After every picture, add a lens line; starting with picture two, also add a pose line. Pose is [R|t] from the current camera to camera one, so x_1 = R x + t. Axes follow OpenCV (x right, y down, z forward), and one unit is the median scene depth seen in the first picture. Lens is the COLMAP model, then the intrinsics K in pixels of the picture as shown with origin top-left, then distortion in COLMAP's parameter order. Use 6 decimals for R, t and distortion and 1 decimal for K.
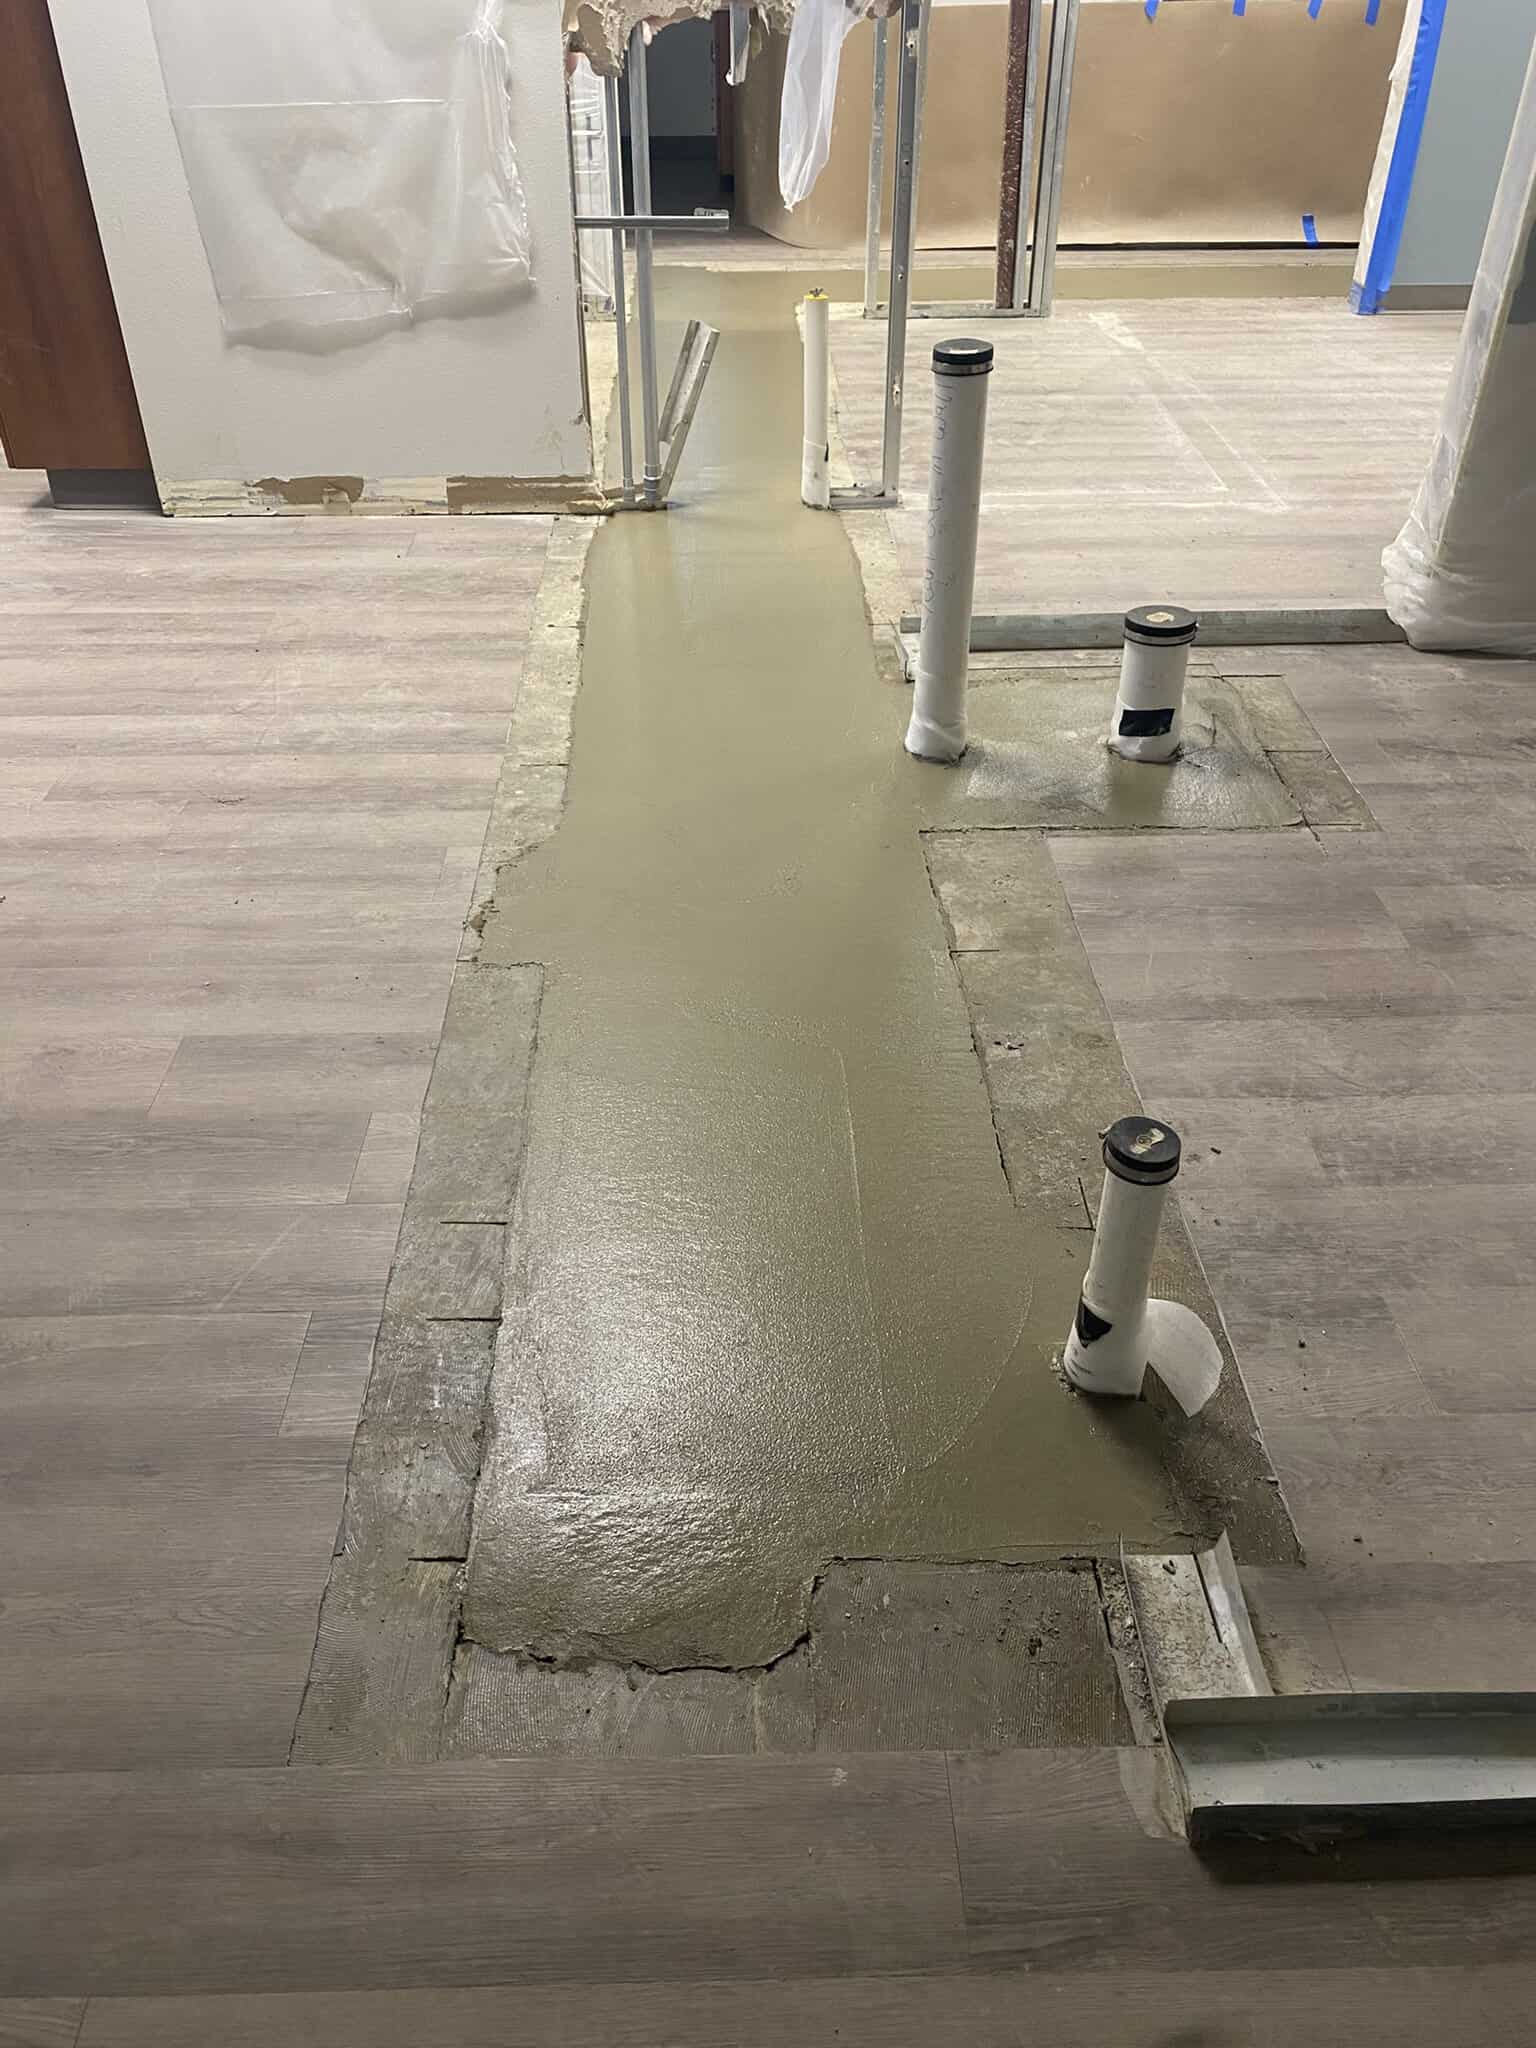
lens RADIAL K [[1550.0, 0, 768.0], [0, 1550.0, 1024.0], [0, 0, 1]] dist [-0.033920, 0.068985]
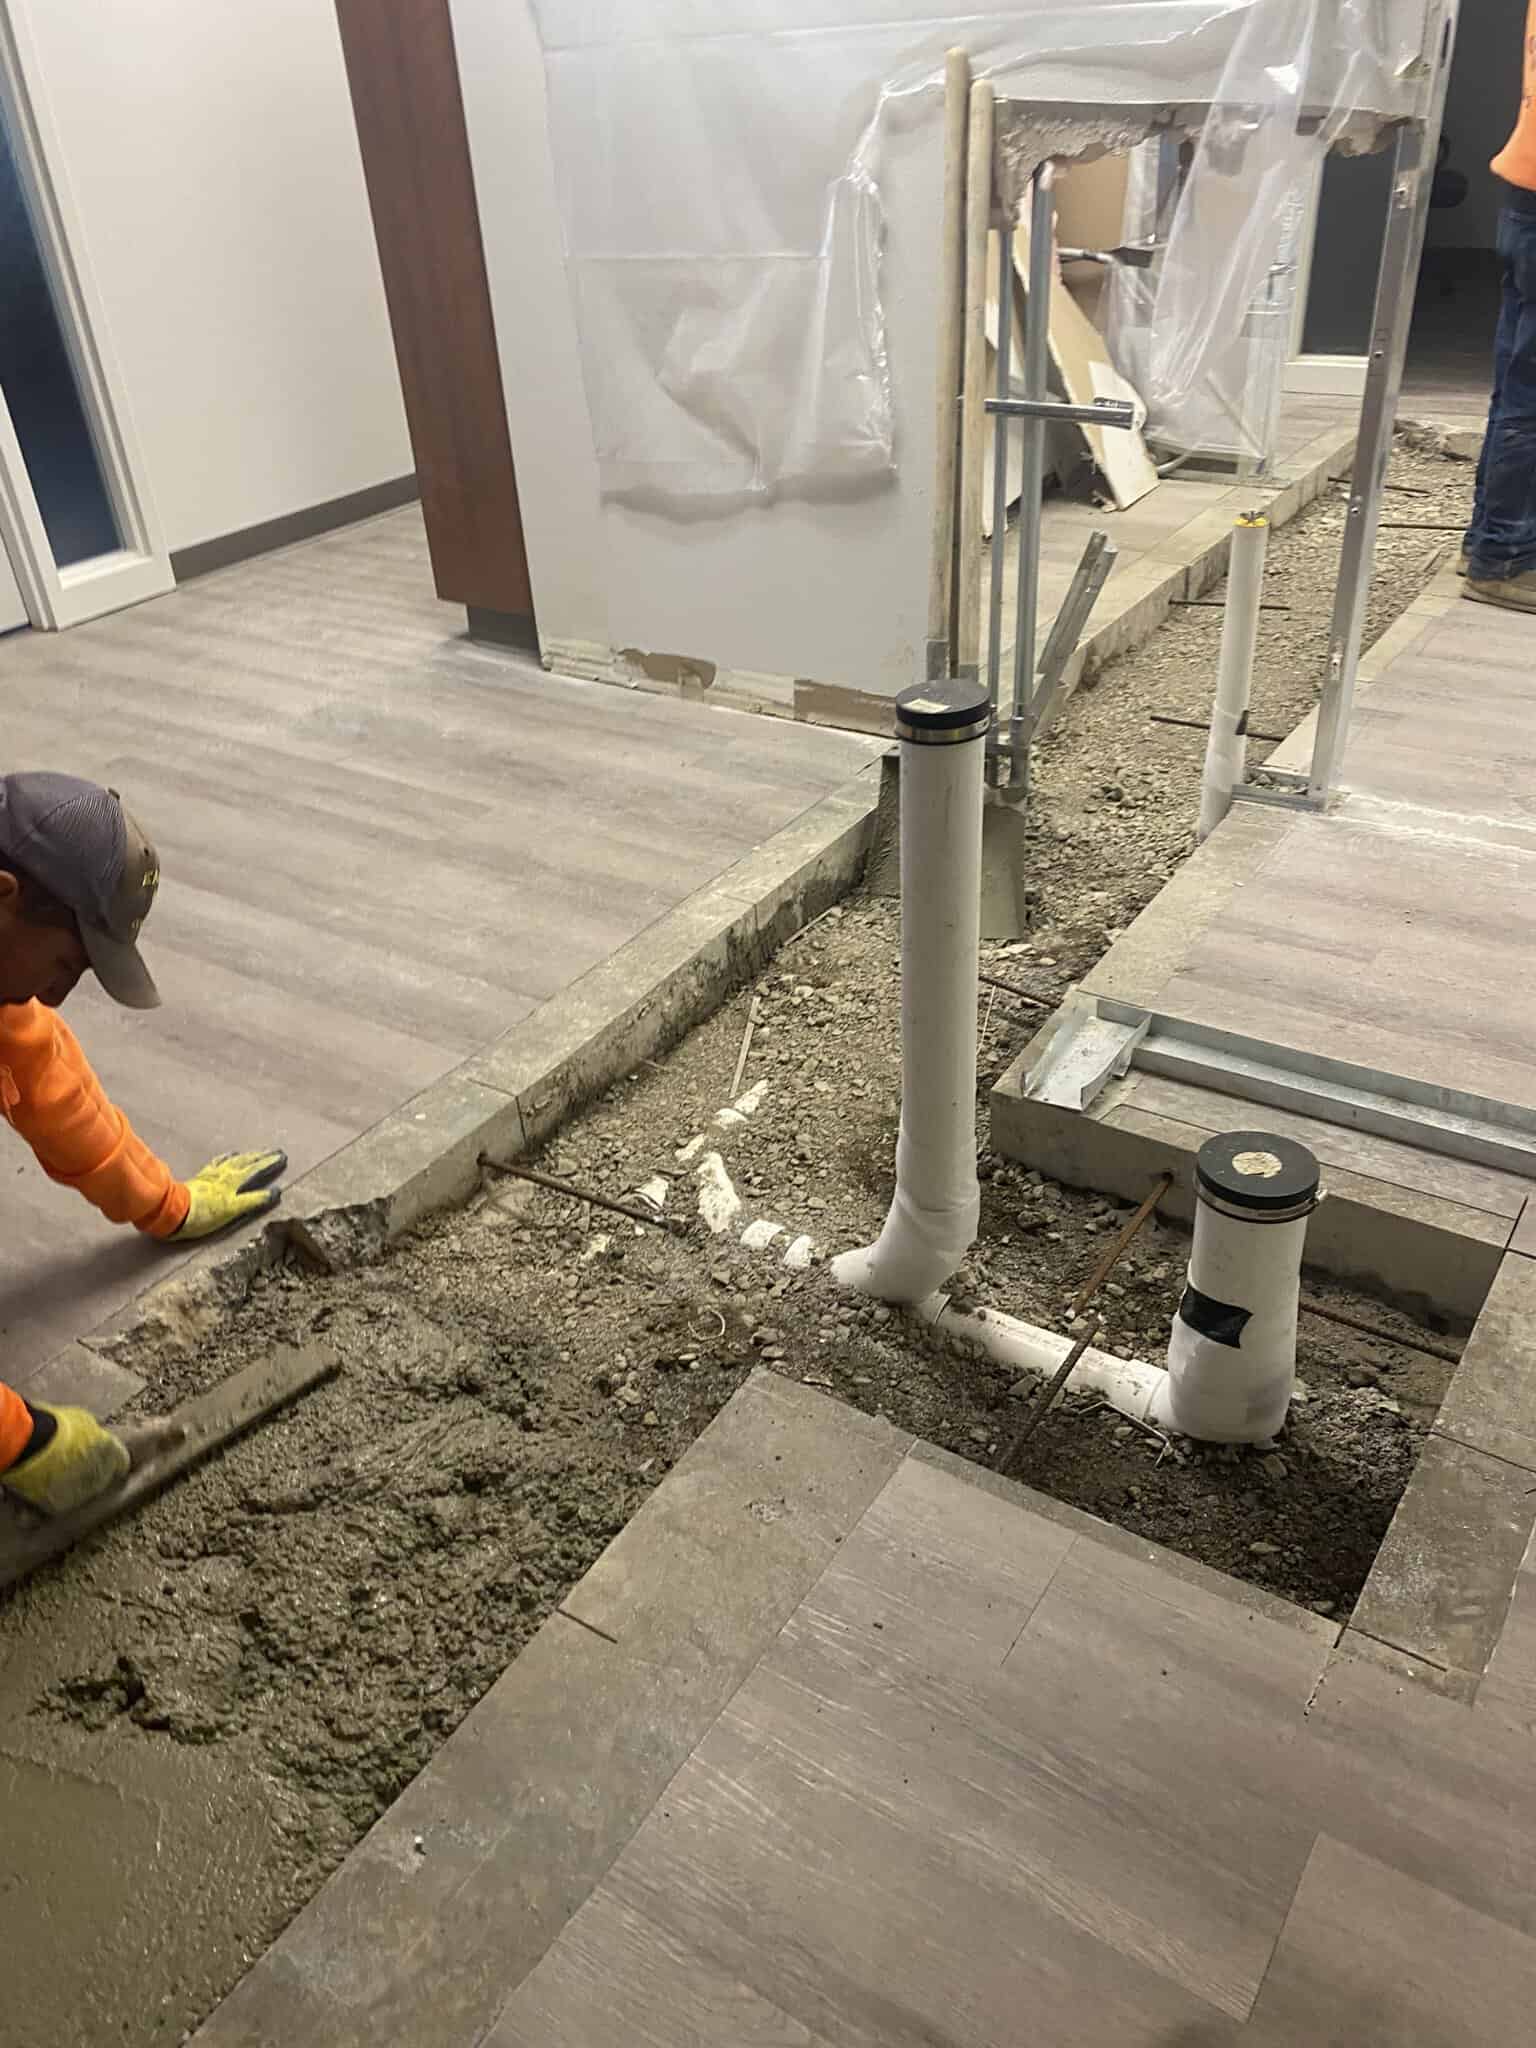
lens RADIAL K [[1585.2, 0, 768.0], [0, 1585.2, 1024.0], [0, 0, 1]] dist [0.070363, -0.064324]
pose [[0.827293, 0.261628, -0.497129, 0.286356], [-0.290576, 0.956645, 0.019903, -0.198035], [0.480783, 0.127988, 0.867449, 0.273705]]
